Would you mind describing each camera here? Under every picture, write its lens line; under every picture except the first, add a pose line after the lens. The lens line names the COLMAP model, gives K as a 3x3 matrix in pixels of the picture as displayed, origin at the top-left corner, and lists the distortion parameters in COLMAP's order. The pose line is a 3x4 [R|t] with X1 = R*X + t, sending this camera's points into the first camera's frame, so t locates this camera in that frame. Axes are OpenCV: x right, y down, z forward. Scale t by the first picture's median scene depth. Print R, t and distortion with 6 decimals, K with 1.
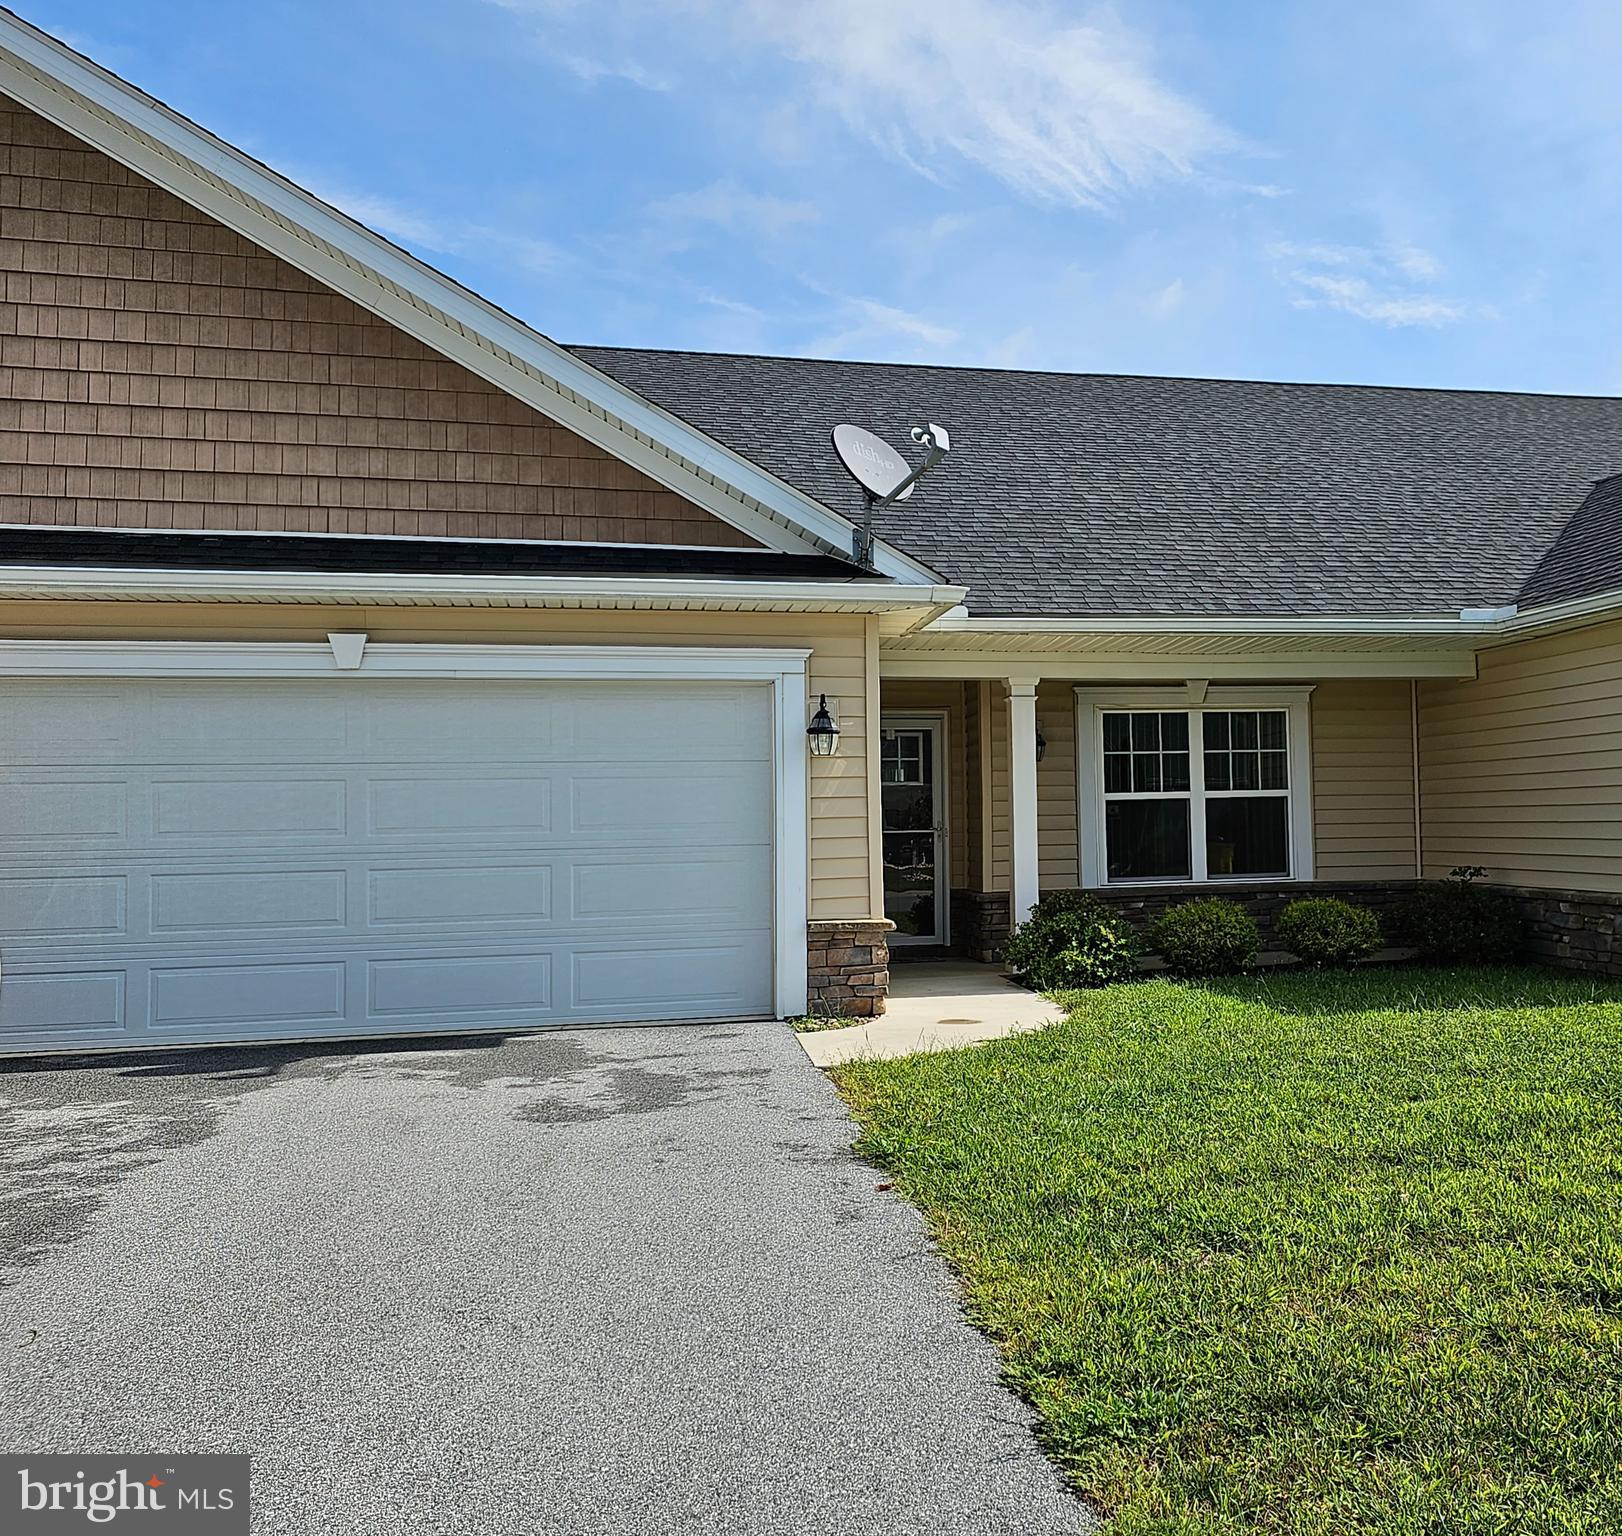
lens RADIAL K [[1219.8, 0, 797.2], [0, 1219.8, 769.6], [0, 0, 1]] dist [-0.000626, 0.029324]
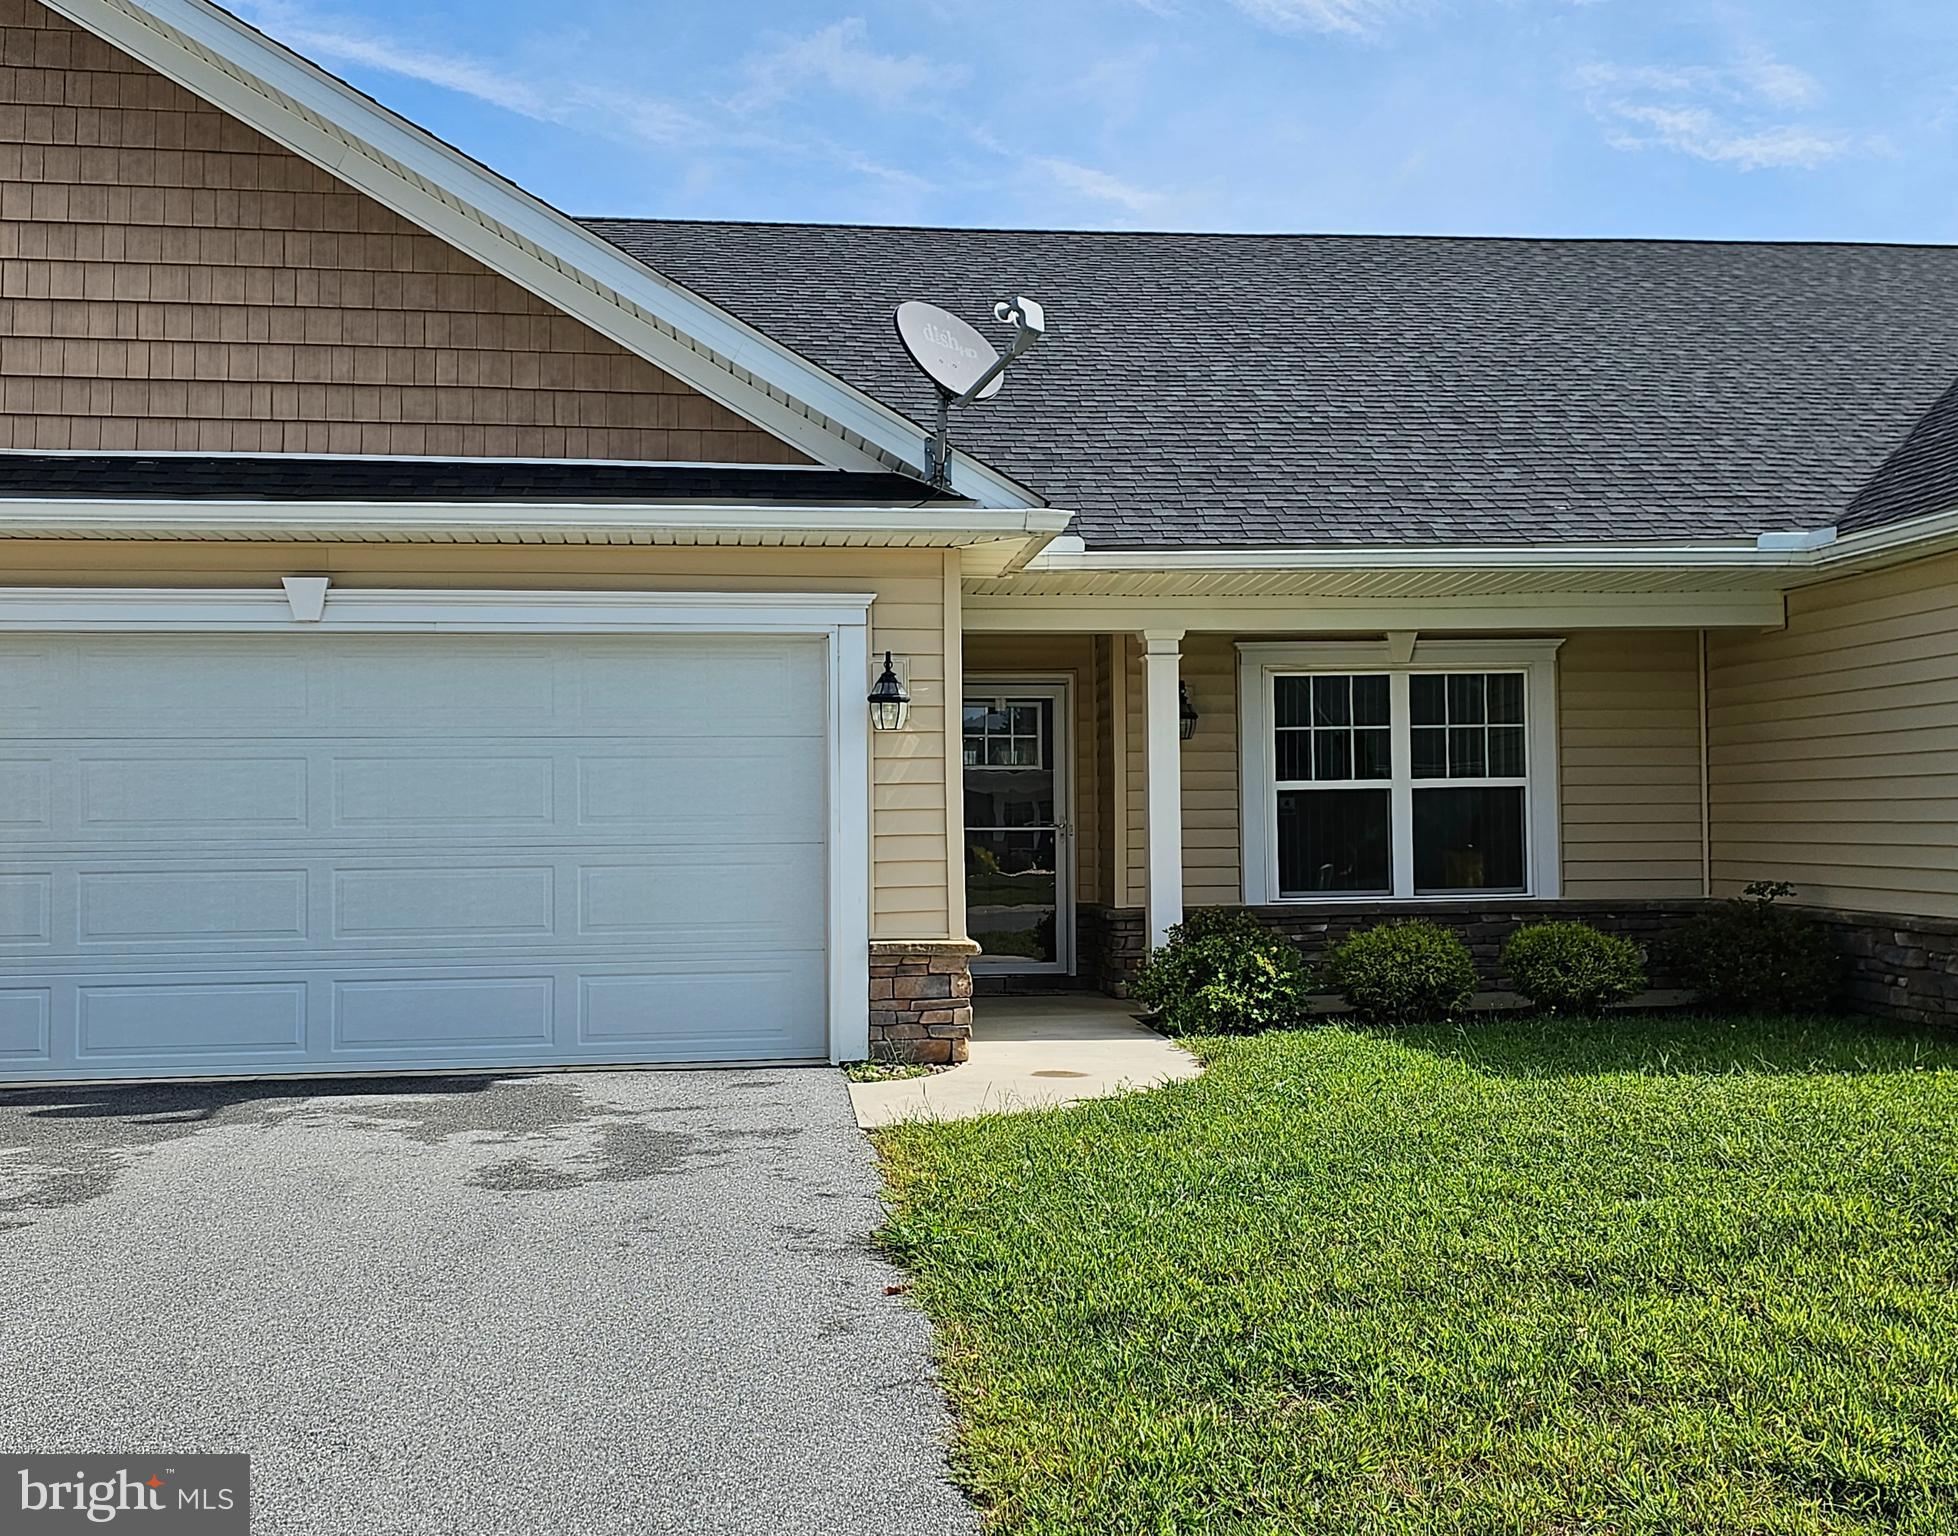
lens RADIAL K [[1450.8, 0, 984.7], [0, 1450.8, 775.7], [0, 0, 1]] dist [0.010811, 0.012425]
pose [[0.995449, 0.005289, -0.095148, 0.170639], [-0.004057, 0.999905, 0.013139, 0.005543], [0.095209, -0.012693, 0.995376, 0.081160]]
